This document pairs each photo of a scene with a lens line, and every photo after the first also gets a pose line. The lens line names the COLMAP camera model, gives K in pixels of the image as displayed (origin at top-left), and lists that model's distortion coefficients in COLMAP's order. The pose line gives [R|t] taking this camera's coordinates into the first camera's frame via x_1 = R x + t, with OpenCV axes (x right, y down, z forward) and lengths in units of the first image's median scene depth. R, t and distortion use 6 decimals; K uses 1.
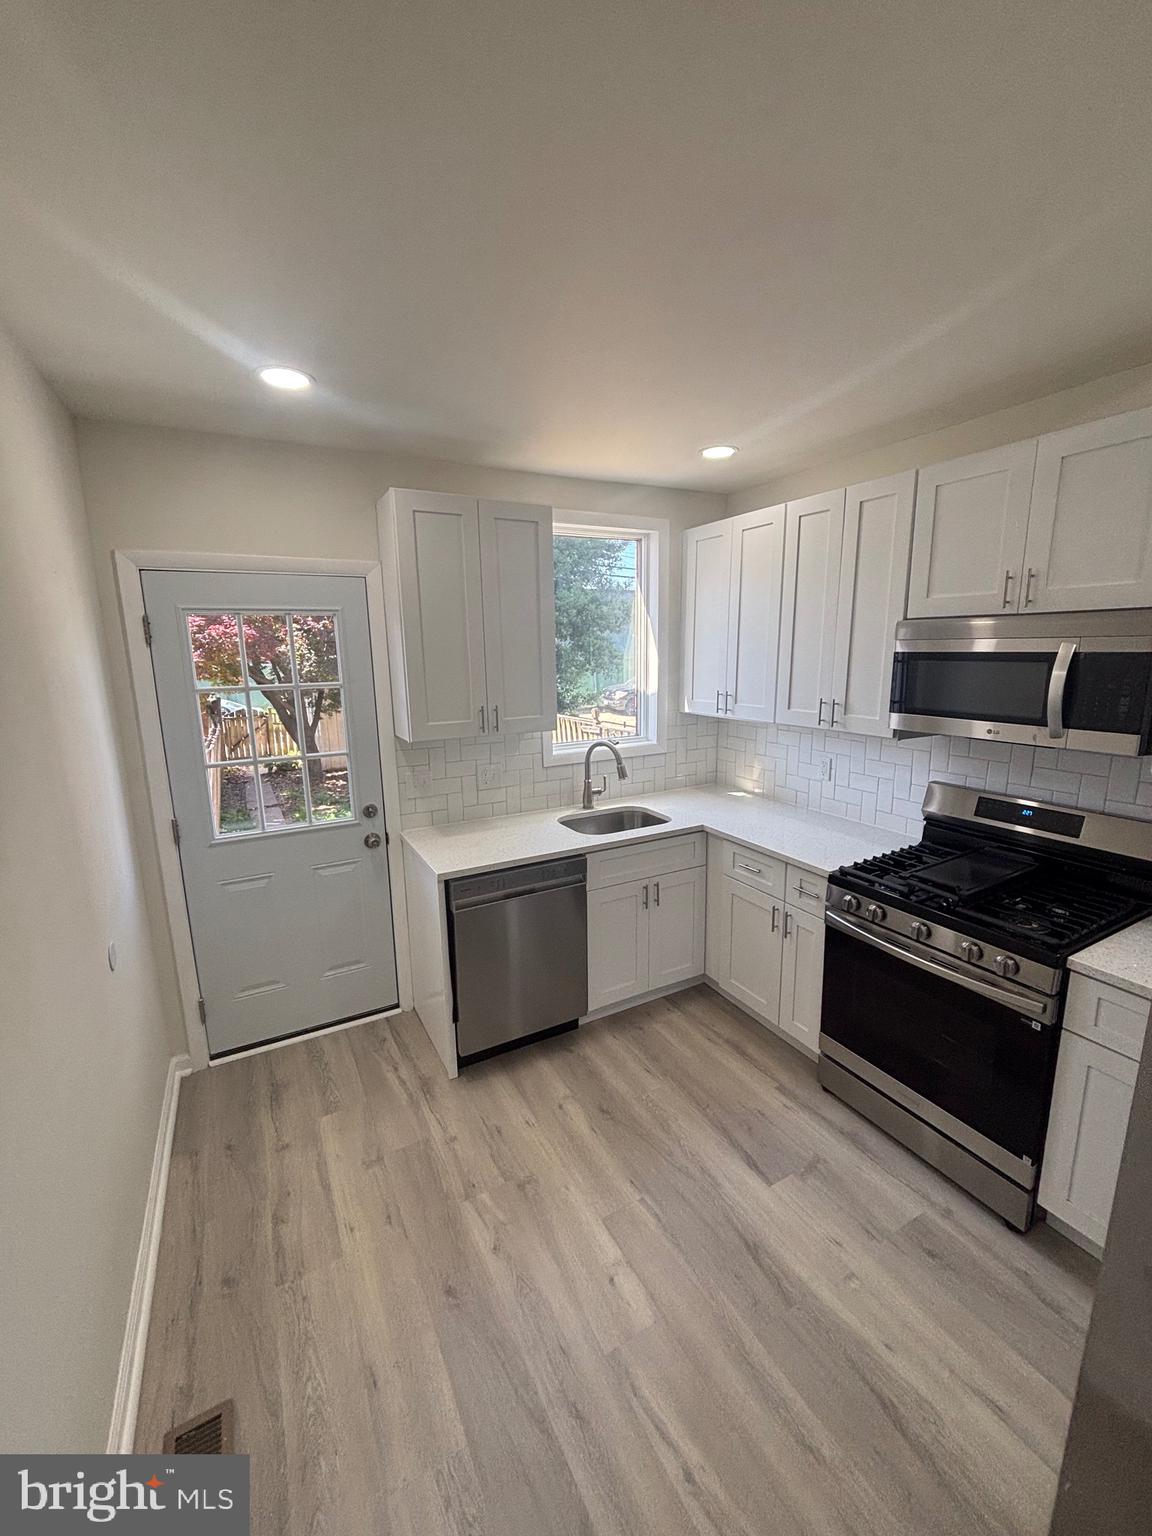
lens RADIAL K [[620.1, 0, 574.9], [0, 620.1, 764.6], [0, 0, 1]] dist [-0.001015, -0.000076]
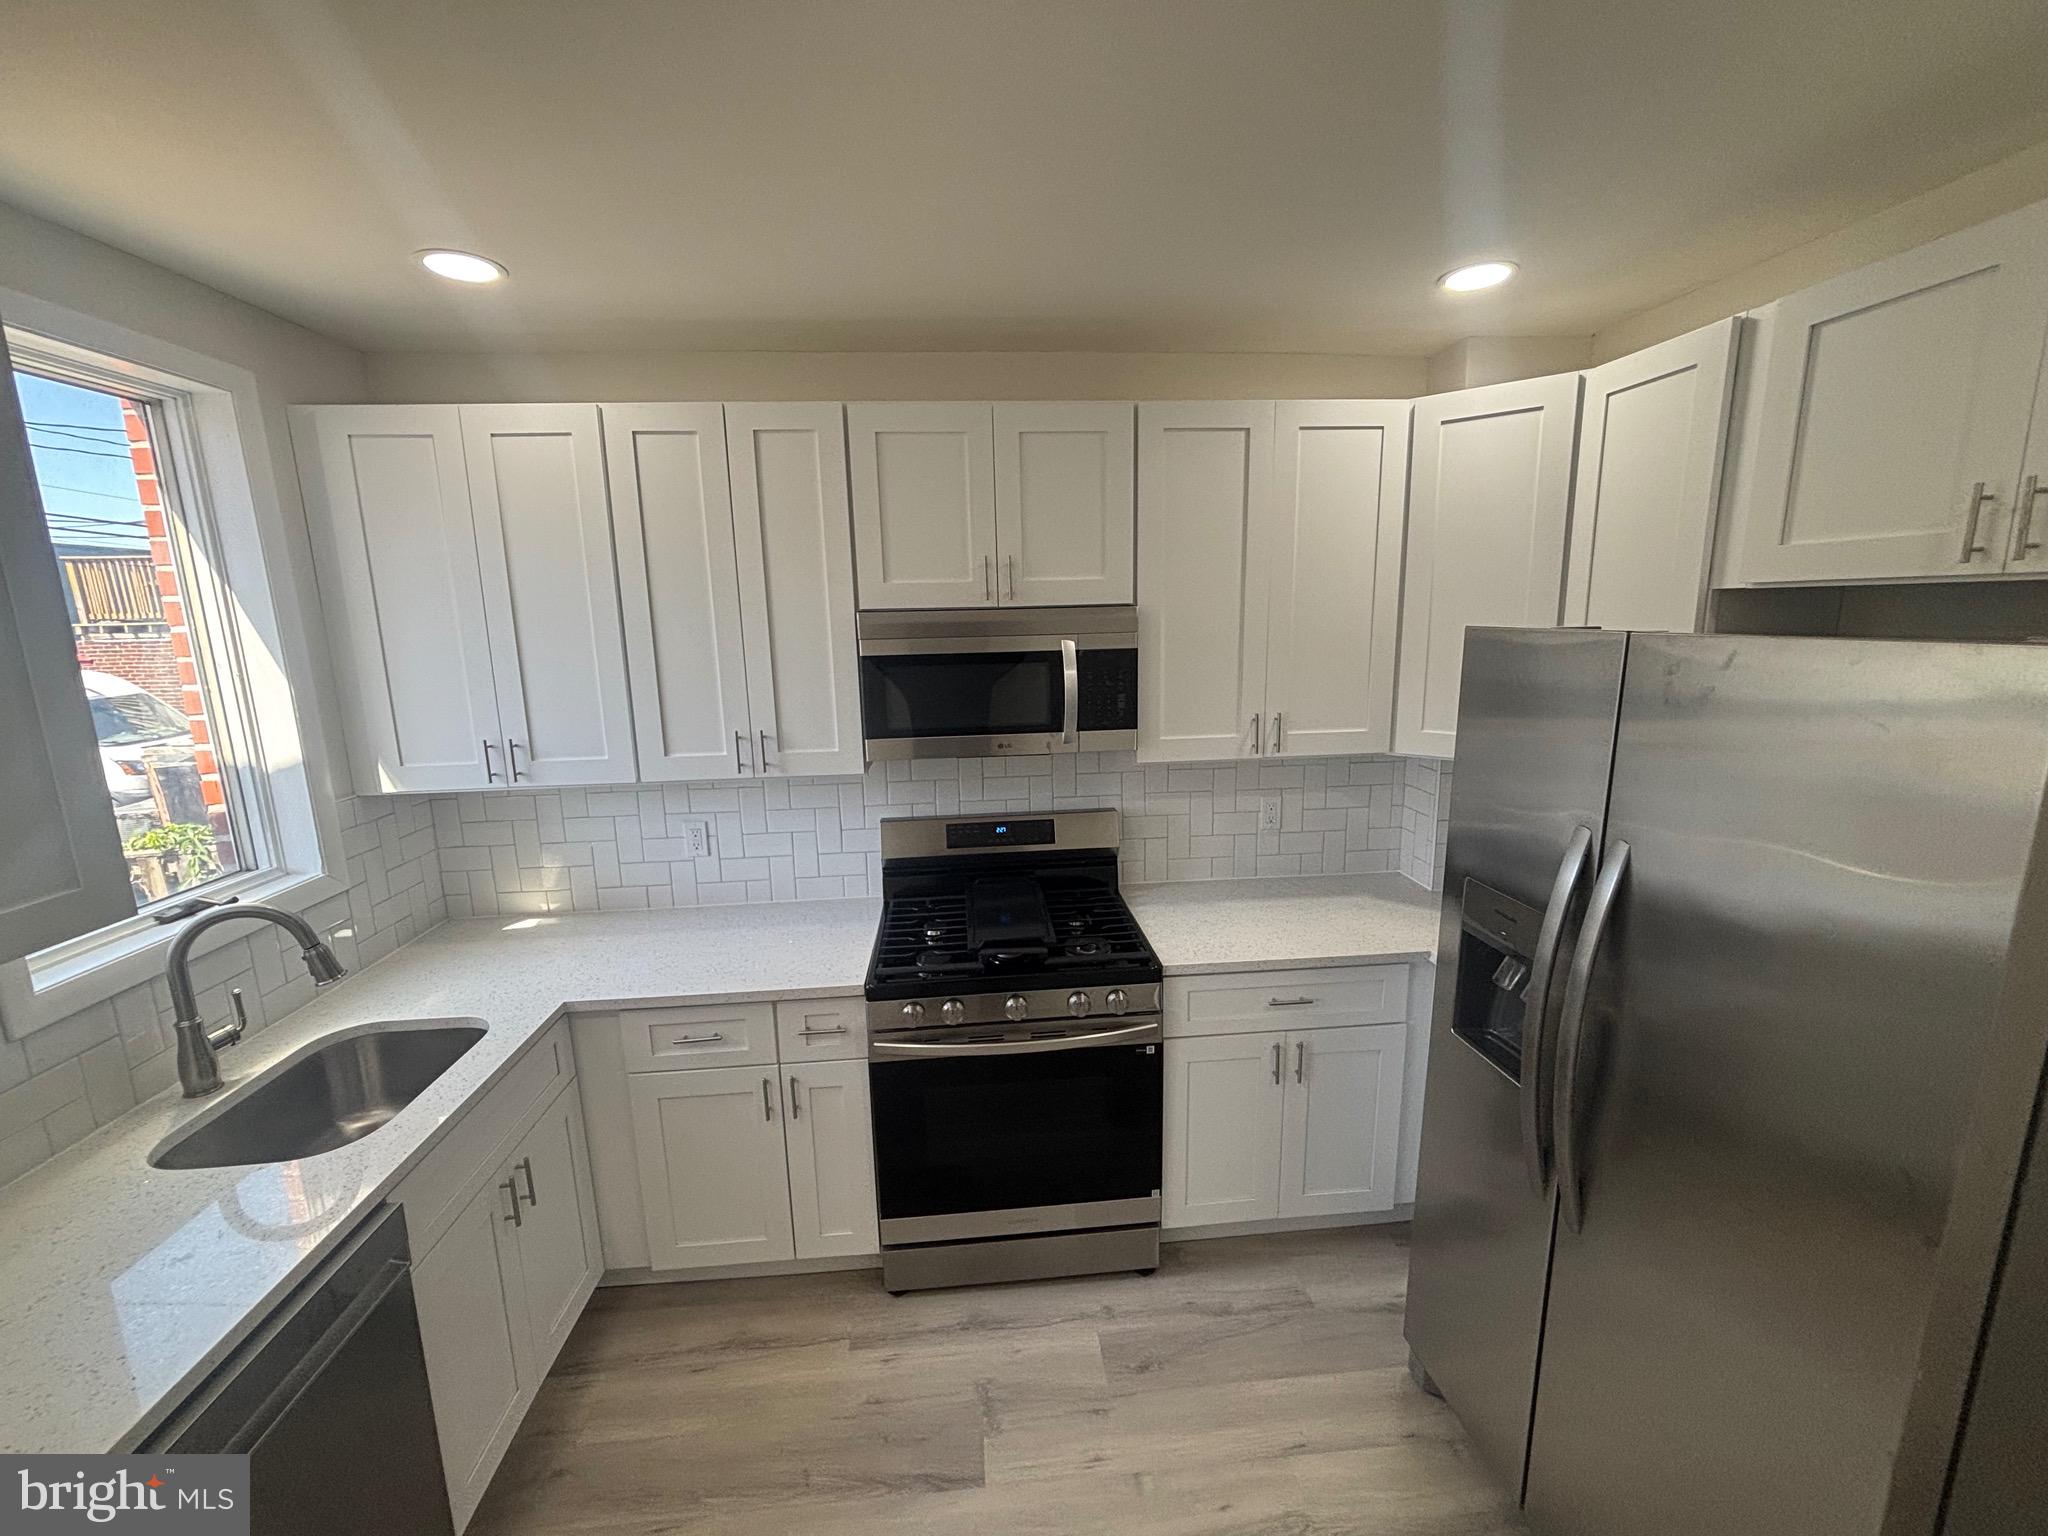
lens RADIAL K [[822.9, 0, 1021.8], [0, 822.9, 766.3], [0, 0, 1]] dist [-0.004558, 0.000218]
pose [[0.403150, -0.159123, 0.901194, -0.284584], [0.188600, 0.978074, 0.088327, -0.105496], [-0.895489, 0.134356, 0.424321, 0.447592]]
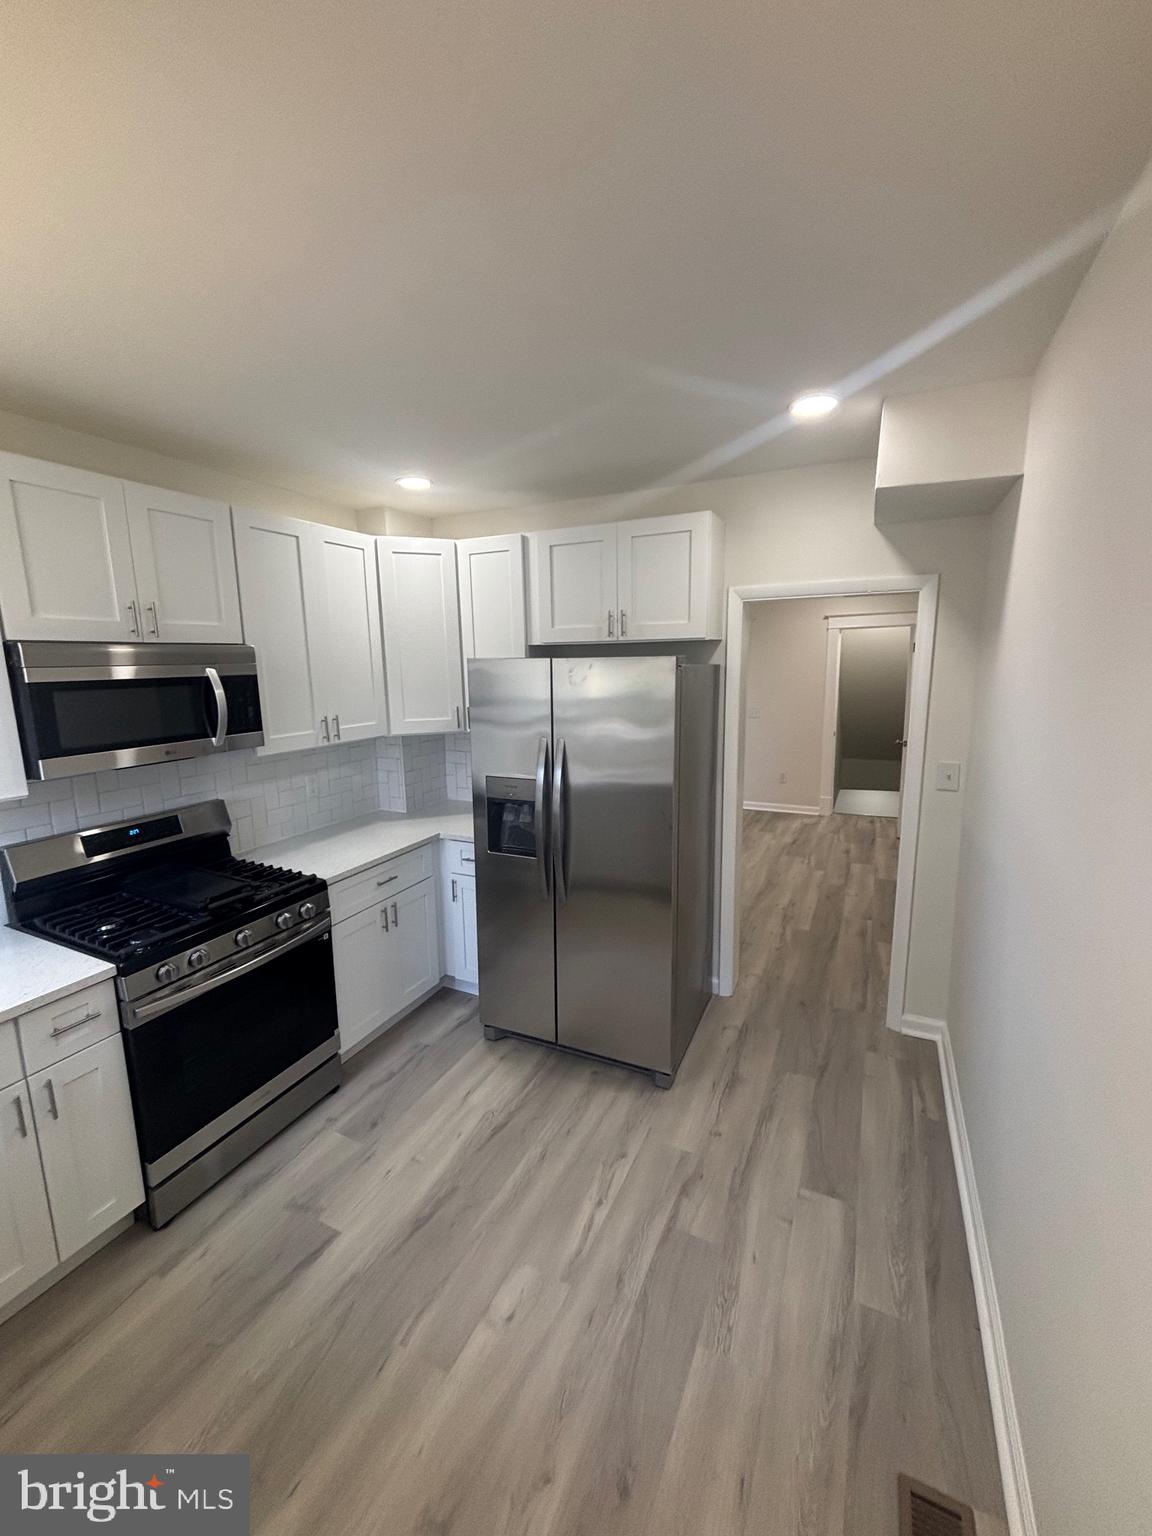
lens RADIAL K [[617.2, 0, 579.5], [0, 617.2, 765.5], [0, 0, 1]] dist [-0.004558, 0.000218]
pose [[-0.587159, -0.111746, 0.801721, -0.513648], [0.176665, 0.948859, 0.261640, -0.161445], [-0.789958, 0.295261, -0.537390, 0.894950]]
